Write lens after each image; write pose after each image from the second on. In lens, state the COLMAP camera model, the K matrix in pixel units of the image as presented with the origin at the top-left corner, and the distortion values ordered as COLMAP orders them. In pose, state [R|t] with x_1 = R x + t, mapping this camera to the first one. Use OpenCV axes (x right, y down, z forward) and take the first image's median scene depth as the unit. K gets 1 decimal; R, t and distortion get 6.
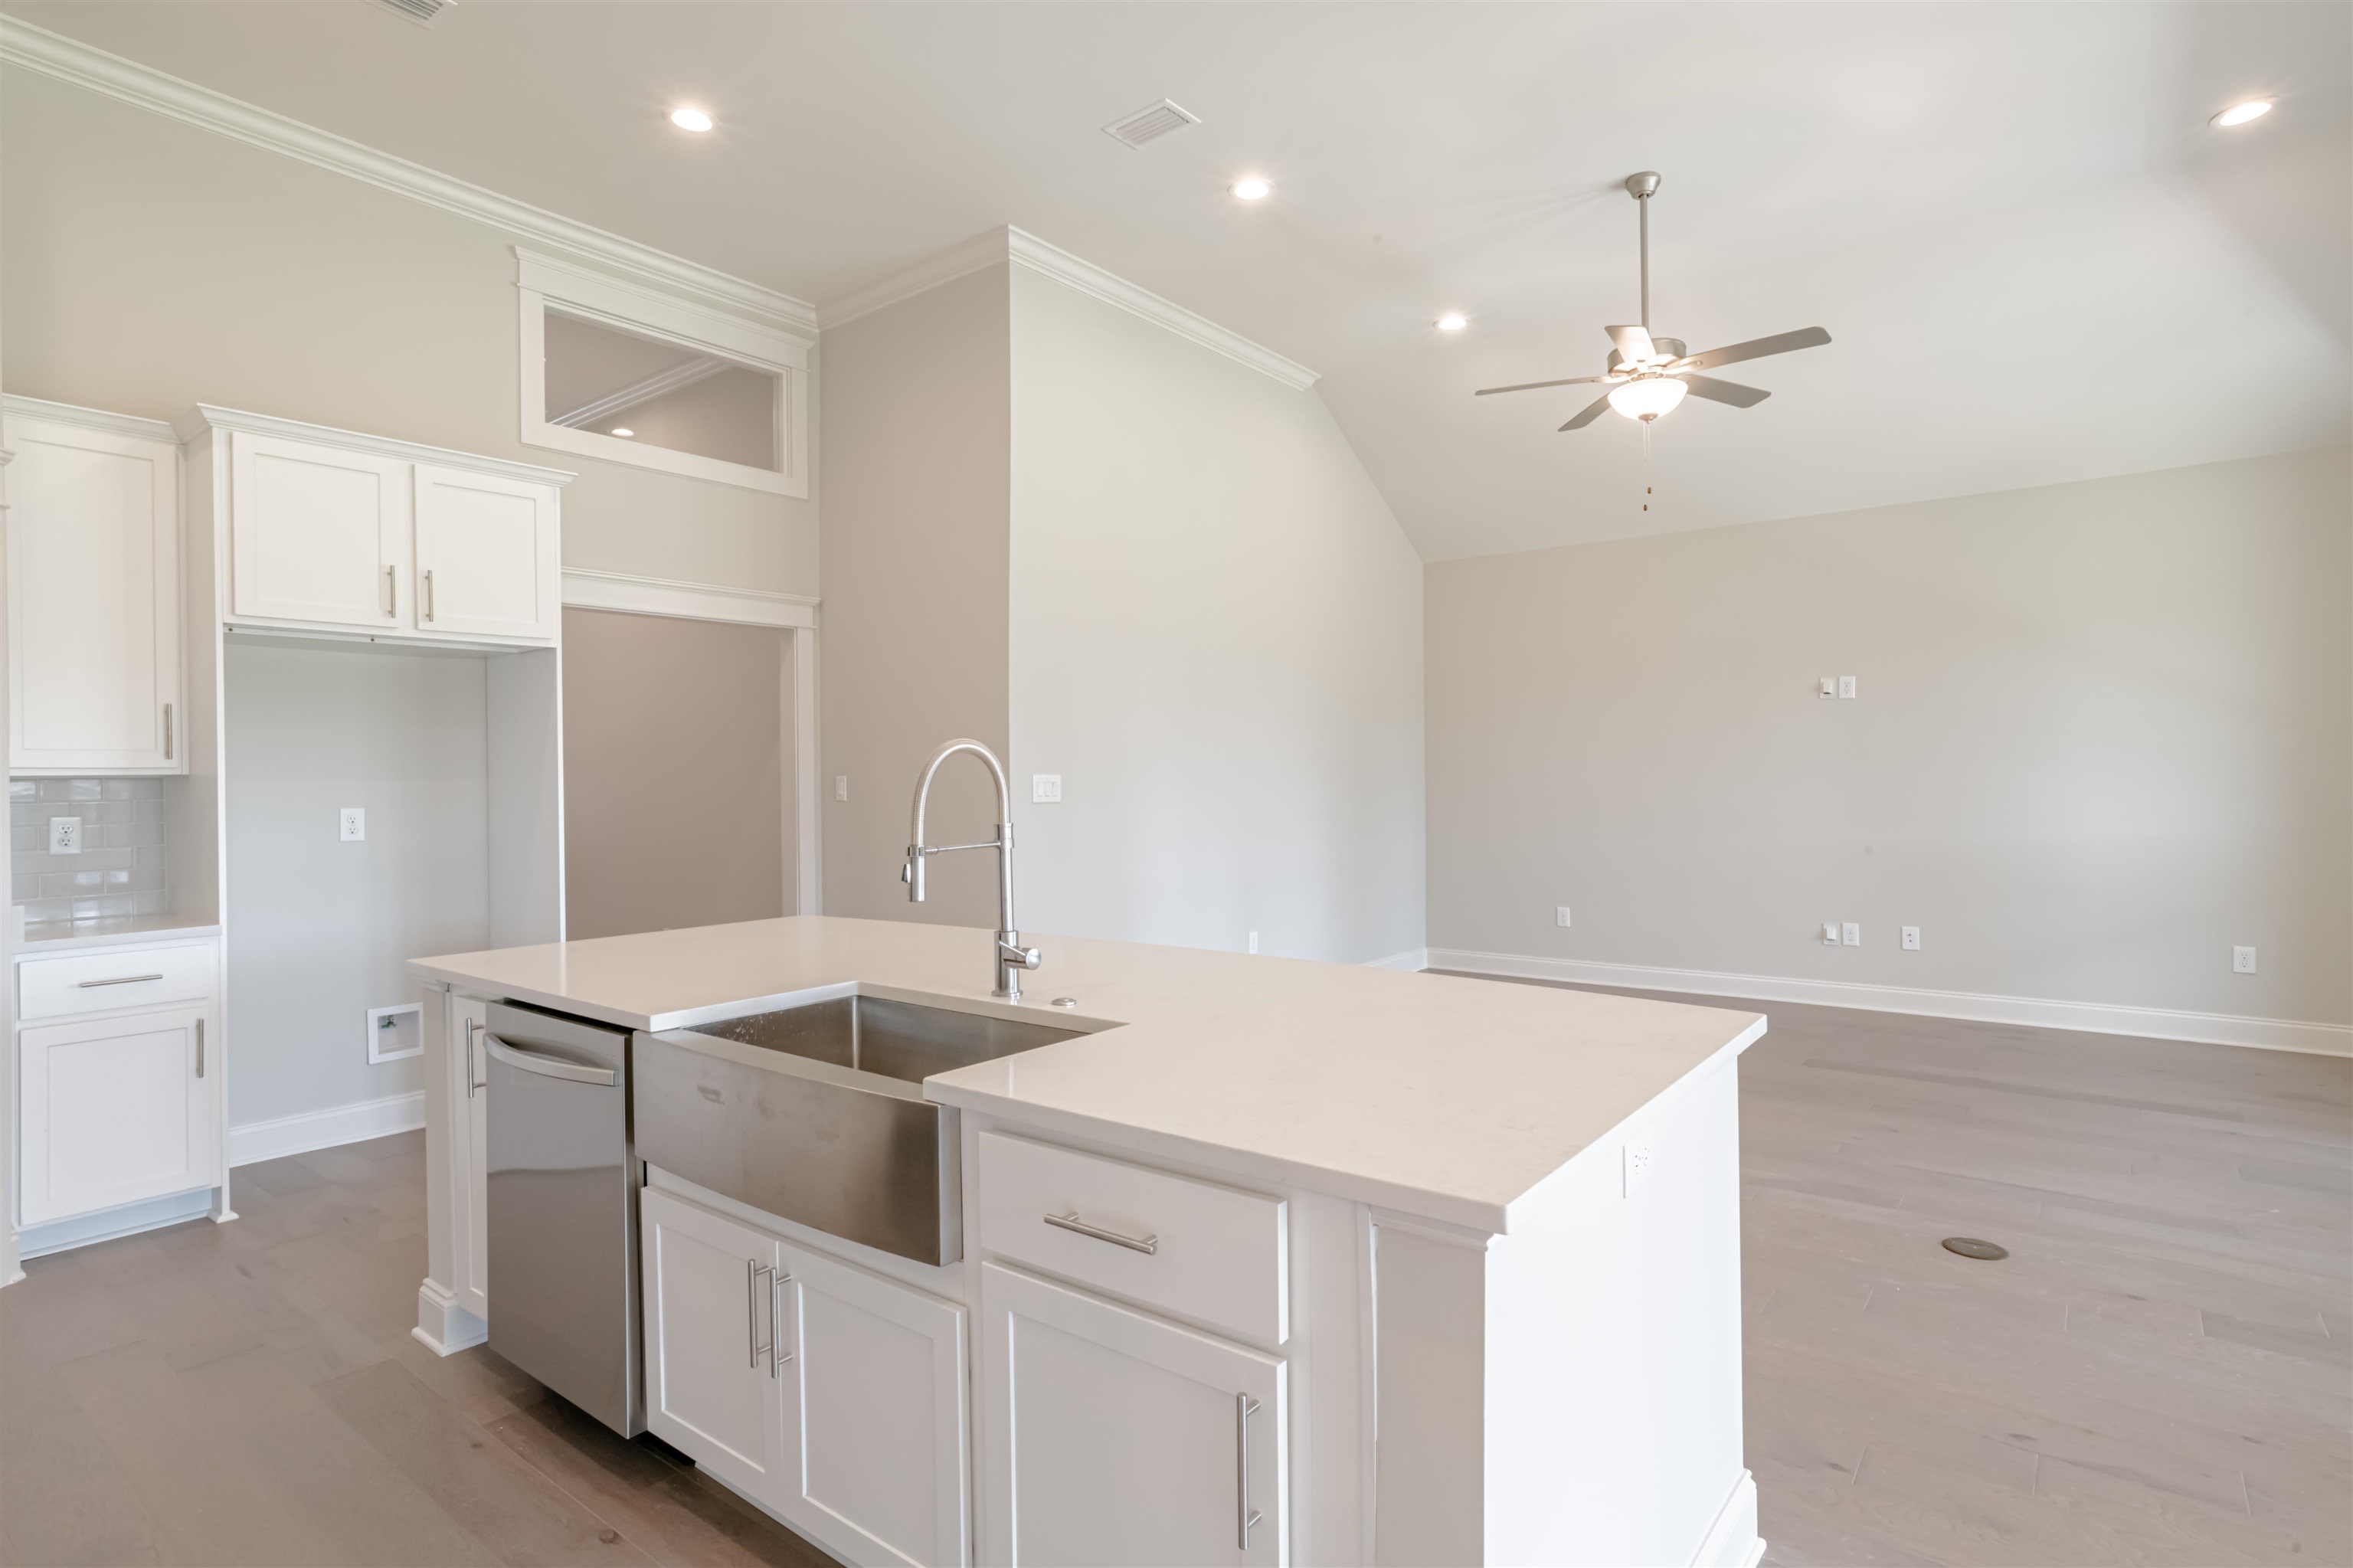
lens RADIAL K [[1203.4, 0, 1178.9], [0, 1203.4, 776.0], [0, 0, 1]] dist [-0.032856, 0.024452]
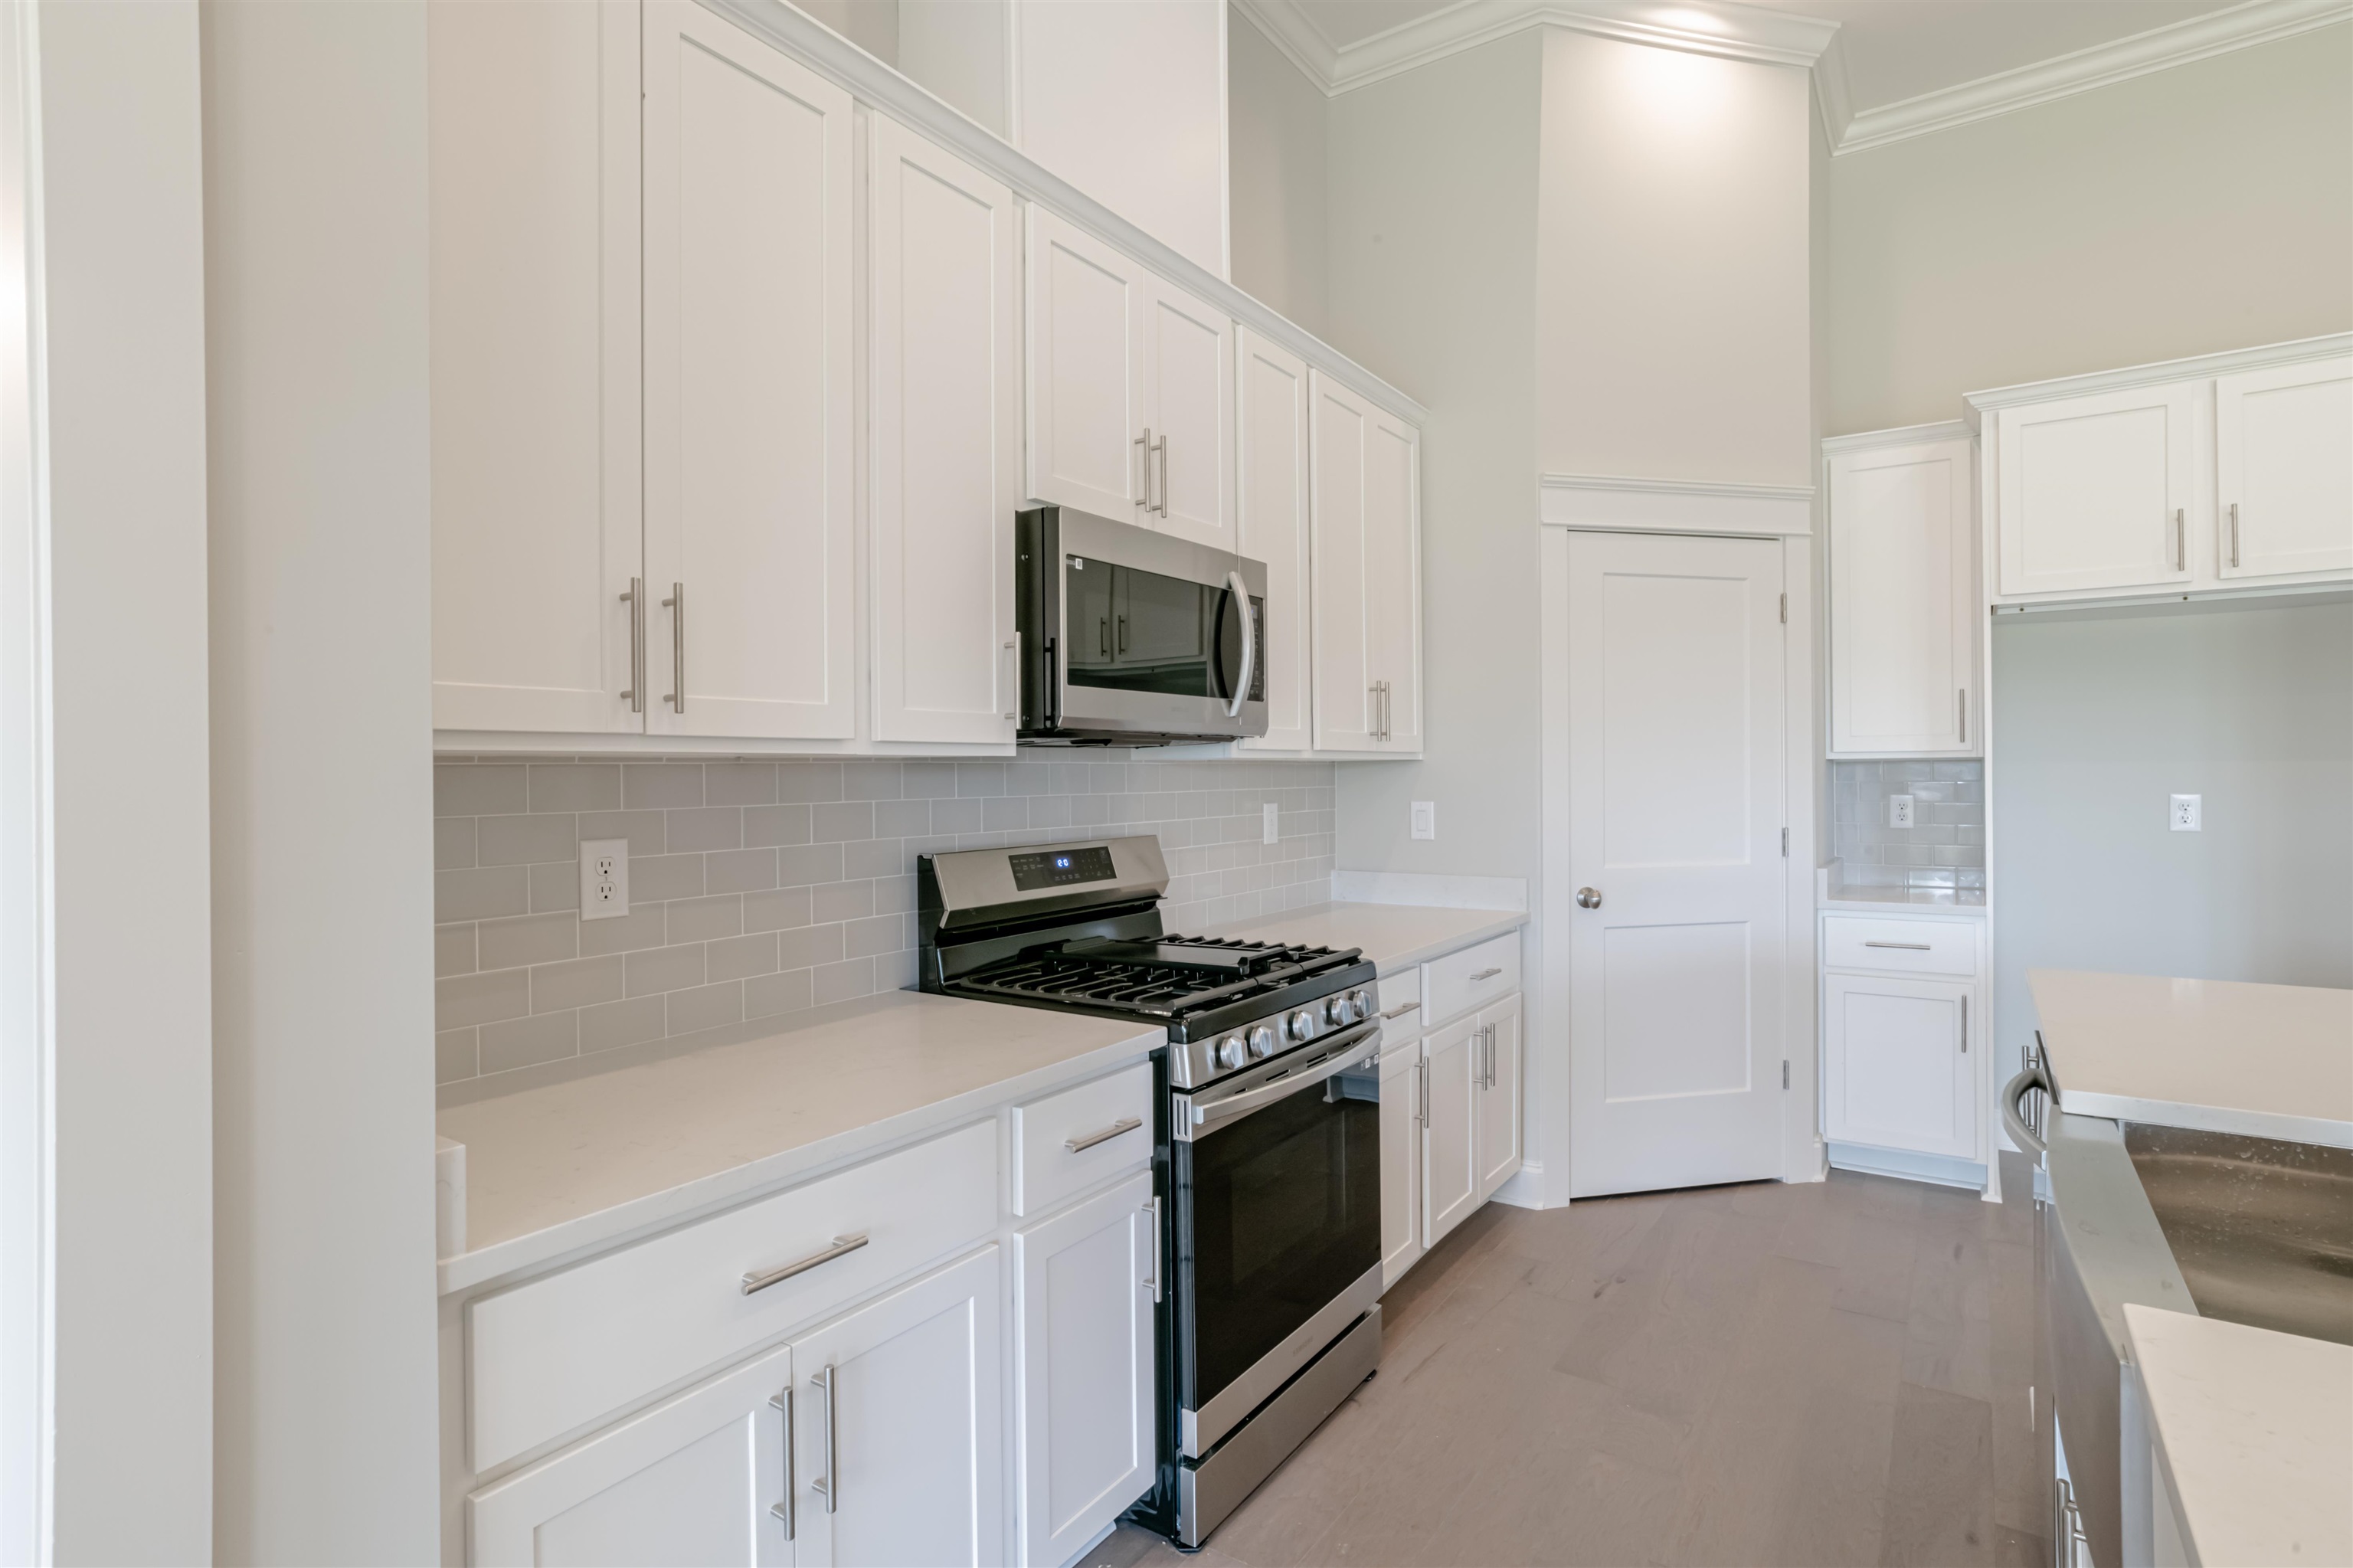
lens RADIAL K [[1203.4, 0, 1173.7], [0, 1203.4, 776.0], [0, 0, 1]] dist [-0.032856, 0.024452]
pose [[0.073359, 0.012200, -0.997231, 0.109183], [0.007951, 0.999886, 0.012818, -0.002549], [0.997274, -0.008870, 0.073254, 0.179453]]
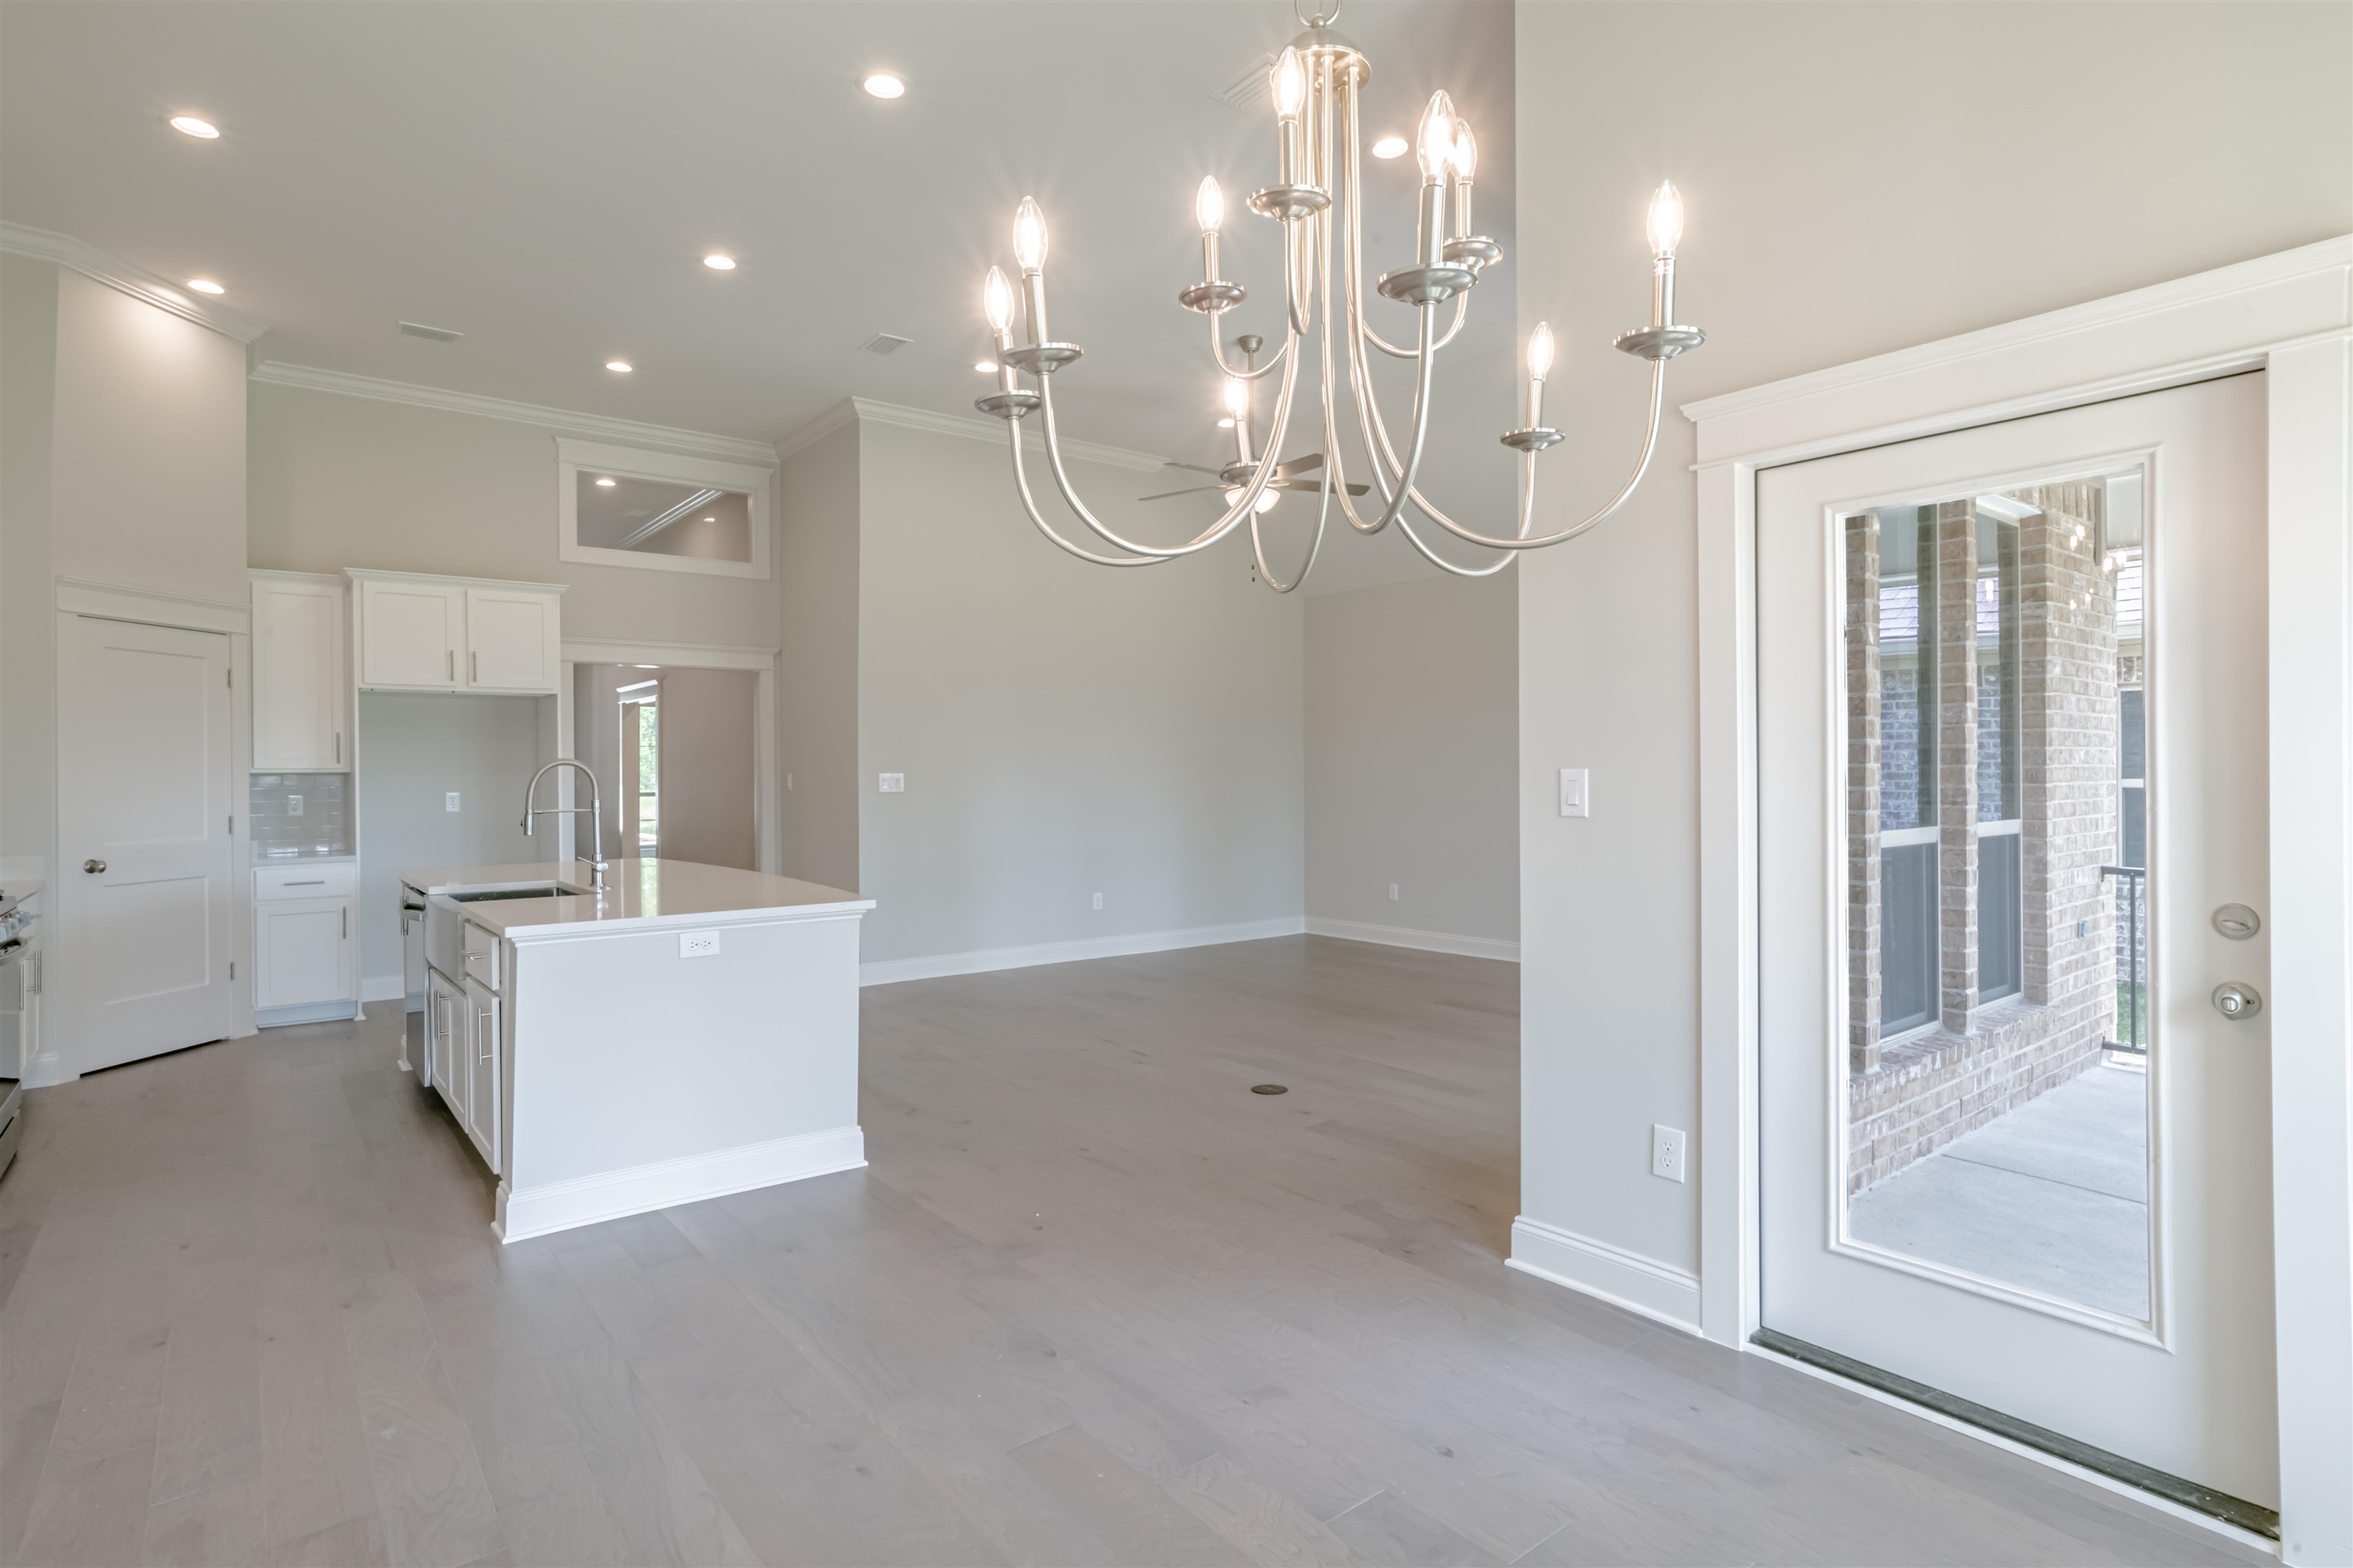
lens RADIAL K [[1203.4, 0, 1177.6], [0, 1203.4, 776.0], [0, 0, 1]] dist [-0.032856, 0.024452]
pose [[0.973028, 0.004395, -0.230646, 0.608140], [-0.003101, 0.999977, 0.005971, -0.007700], [0.230667, -0.005095, 0.973019, -0.346514]]
